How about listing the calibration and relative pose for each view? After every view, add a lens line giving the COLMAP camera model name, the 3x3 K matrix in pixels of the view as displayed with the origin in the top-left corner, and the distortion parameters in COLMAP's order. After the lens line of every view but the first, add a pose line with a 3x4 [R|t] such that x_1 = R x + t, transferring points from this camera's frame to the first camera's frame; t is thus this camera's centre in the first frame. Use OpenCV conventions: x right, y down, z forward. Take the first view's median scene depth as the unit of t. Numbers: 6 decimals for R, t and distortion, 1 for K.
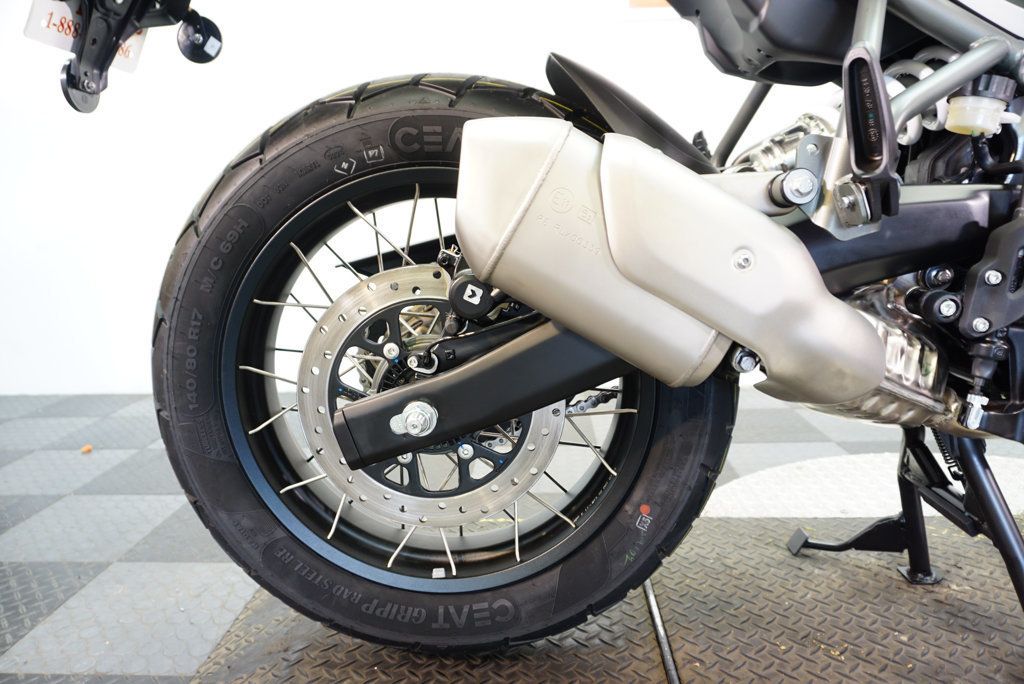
lens RADIAL K [[692.0, 0, 511.0], [0, 692.0, 342.6], [0, 0, 1]] dist [-0.060187, 0.034170]
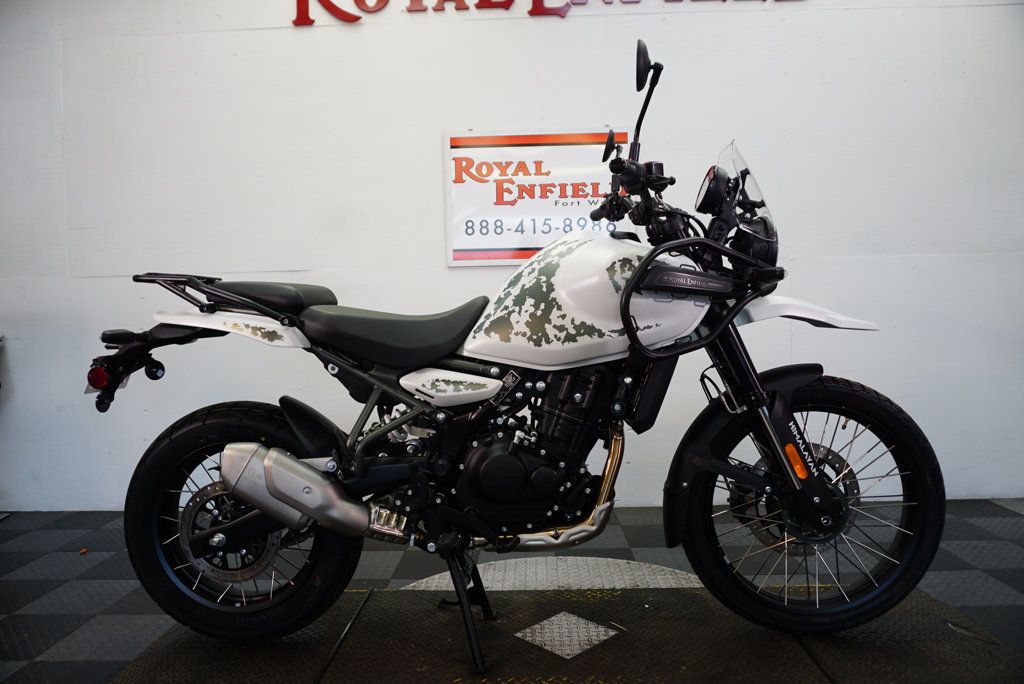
lens RADIAL K [[692.0, 0, 511.0], [0, 692.0, 342.6], [0, 0, 1]] dist [-0.060187, 0.034170]
pose [[0.999953, 0.002589, 0.009306, 0.741046], [-0.001222, 0.989569, -0.144057, -0.204848], [-0.009582, 0.144039, 0.989526, -1.340731]]
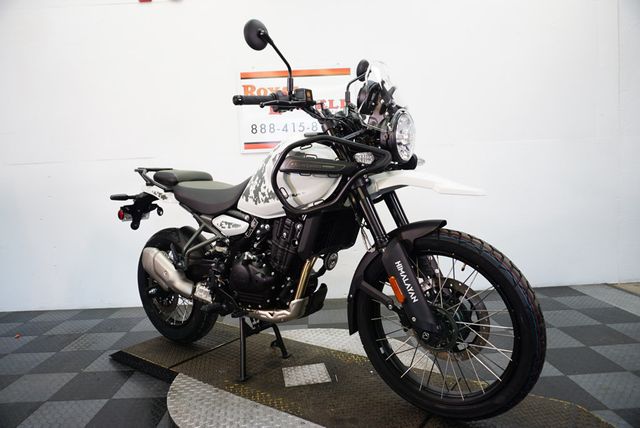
lens RADIAL K [[432.5, 0, 319.3], [0, 432.5, 214.4], [0, 0, 1]] dist [-0.060187, 0.034170]
pose [[0.837179, 0.031602, -0.546015, 2.256608], [-0.076746, 0.995240, -0.060068, -0.325193], [0.541517, 0.092192, 0.835619, -1.005615]]
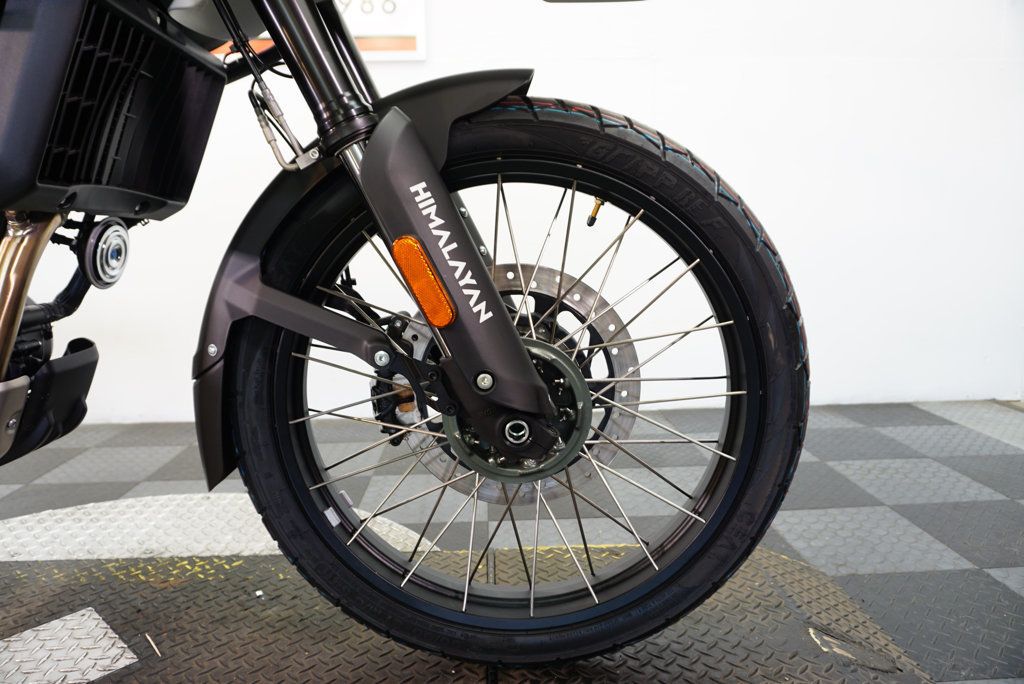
lens RADIAL K [[692.0, 0, 511.0], [0, 692.0, 342.6], [0, 0, 1]] dist [-0.060187, 0.034170]
pose [[0.996963, -0.004077, 0.077765, 1.615199], [0.006239, 0.999600, -0.027576, -0.061606], [-0.077622, 0.027977, 0.996590, -0.133839]]
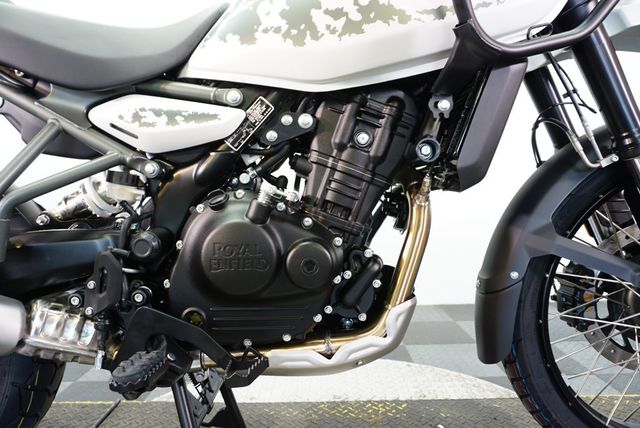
lens RADIAL K [[432.5, 0, 319.3], [0, 432.5, 214.4], [0, 0, 1]] dist [-0.060187, 0.034170]
pose [[0.999413, 0.006188, 0.033702, 0.847138], [-0.002197, 0.993109, -0.117171, -0.100276], [-0.034195, 0.117028, 0.992540, -0.107535]]
